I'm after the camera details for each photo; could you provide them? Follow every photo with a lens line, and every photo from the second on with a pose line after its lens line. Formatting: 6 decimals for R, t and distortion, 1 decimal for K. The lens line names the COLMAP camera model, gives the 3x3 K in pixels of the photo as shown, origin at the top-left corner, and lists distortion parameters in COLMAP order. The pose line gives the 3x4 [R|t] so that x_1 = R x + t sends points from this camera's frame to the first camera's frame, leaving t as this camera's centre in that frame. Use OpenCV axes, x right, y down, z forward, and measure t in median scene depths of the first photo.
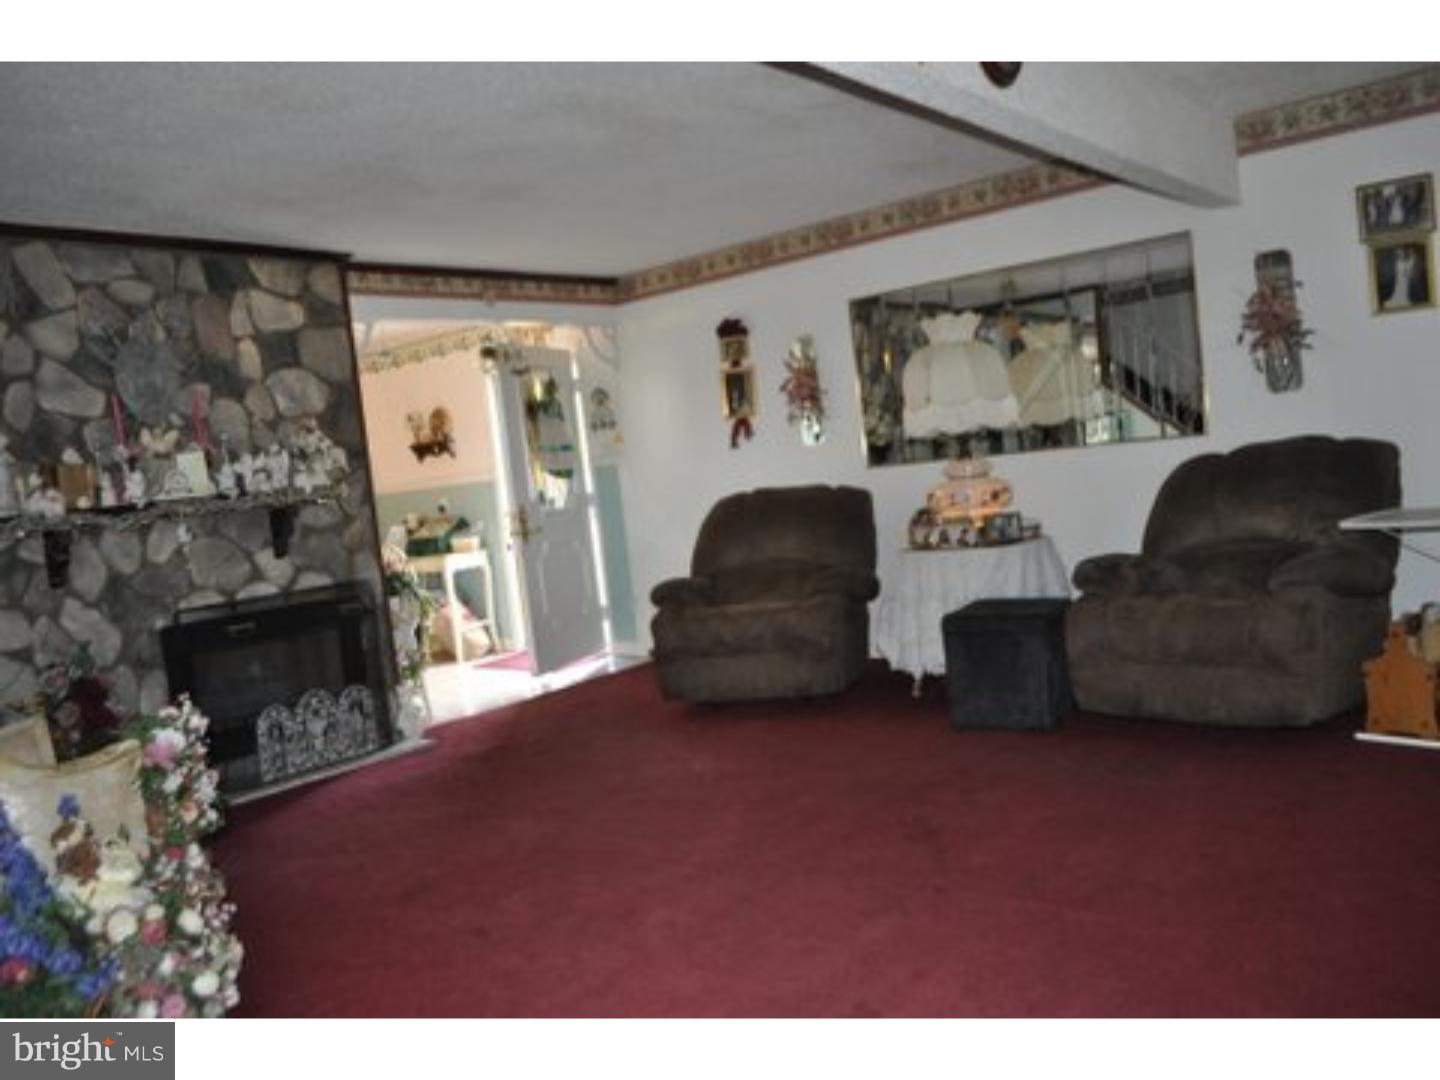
lens RADIAL K [[1147.0, 0, 719.8], [0, 1147.0, 566.1], [0, 0, 1]] dist [-0.077243, -0.000590]
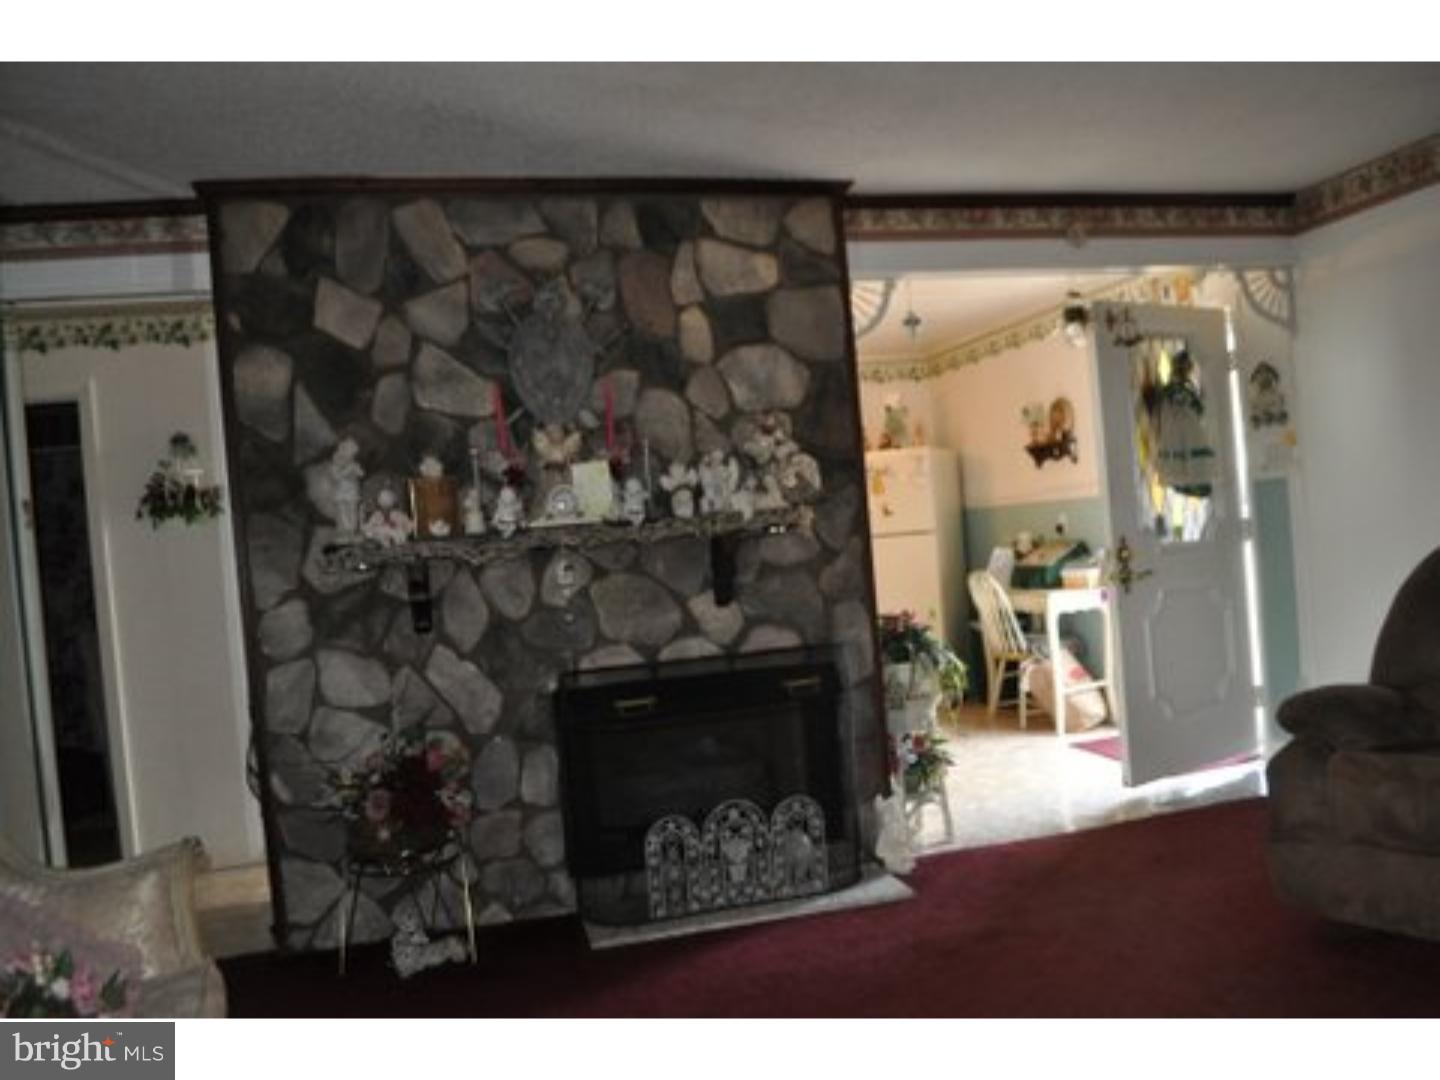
lens RADIAL K [[1147.0, 0, 719.8], [0, 1147.0, 566.1], [0, 0, 1]] dist [-0.077243, -0.000590]
pose [[0.804723, 0.056716, -0.590935, 0.046550], [-0.053855, 0.998296, 0.022475, -0.049151], [0.591202, 0.013739, 0.806406, 0.401469]]
